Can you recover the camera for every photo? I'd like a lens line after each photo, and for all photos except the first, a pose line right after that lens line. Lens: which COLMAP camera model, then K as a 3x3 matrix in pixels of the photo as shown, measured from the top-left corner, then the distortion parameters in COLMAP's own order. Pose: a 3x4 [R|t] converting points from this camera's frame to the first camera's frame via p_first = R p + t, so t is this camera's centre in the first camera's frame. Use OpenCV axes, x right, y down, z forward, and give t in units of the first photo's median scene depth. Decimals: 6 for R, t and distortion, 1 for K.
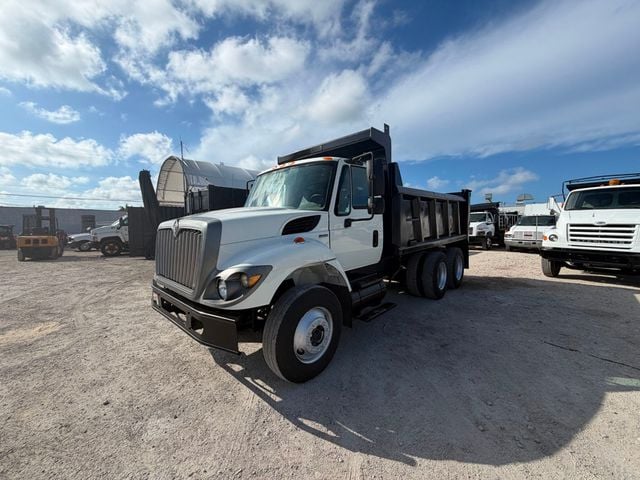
lens RADIAL K [[257.3, 0, 317.3], [0, 257.3, 255.4], [0, 0, 1]] dist [0.009017, -0.000015]
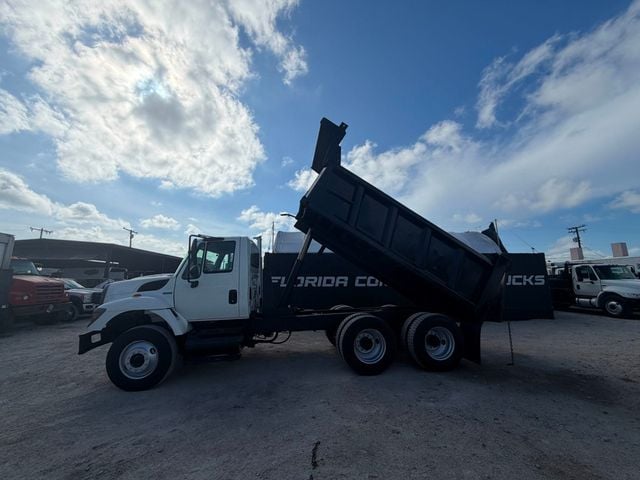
lens RADIAL K [[250.6, 0, 319.3], [0, 250.6, 241.9], [0, 0, 1]] dist [0.000530, 0.000105]
pose [[0.768314, -0.097490, -0.632605, 0.925737], [-0.072432, 0.968742, -0.237262, -0.045687], [0.635962, 0.228112, 0.737237, 0.214090]]
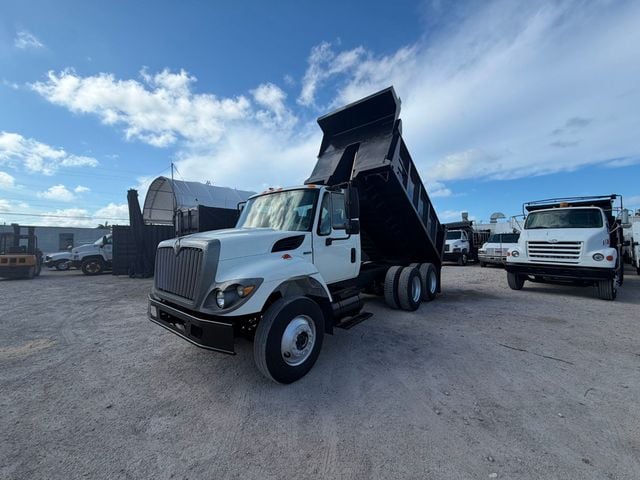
lens RADIAL K [[257.3, 0, 314.8], [0, 257.3, 253.0], [0, 0, 1]] dist [0.005995, 0.000013]
pose [[0.999036, -0.005604, 0.043541, 0.005086], [0.008885, 0.997105, -0.075522, 0.005747], [-0.042991, 0.075836, 0.996193, -0.086179]]
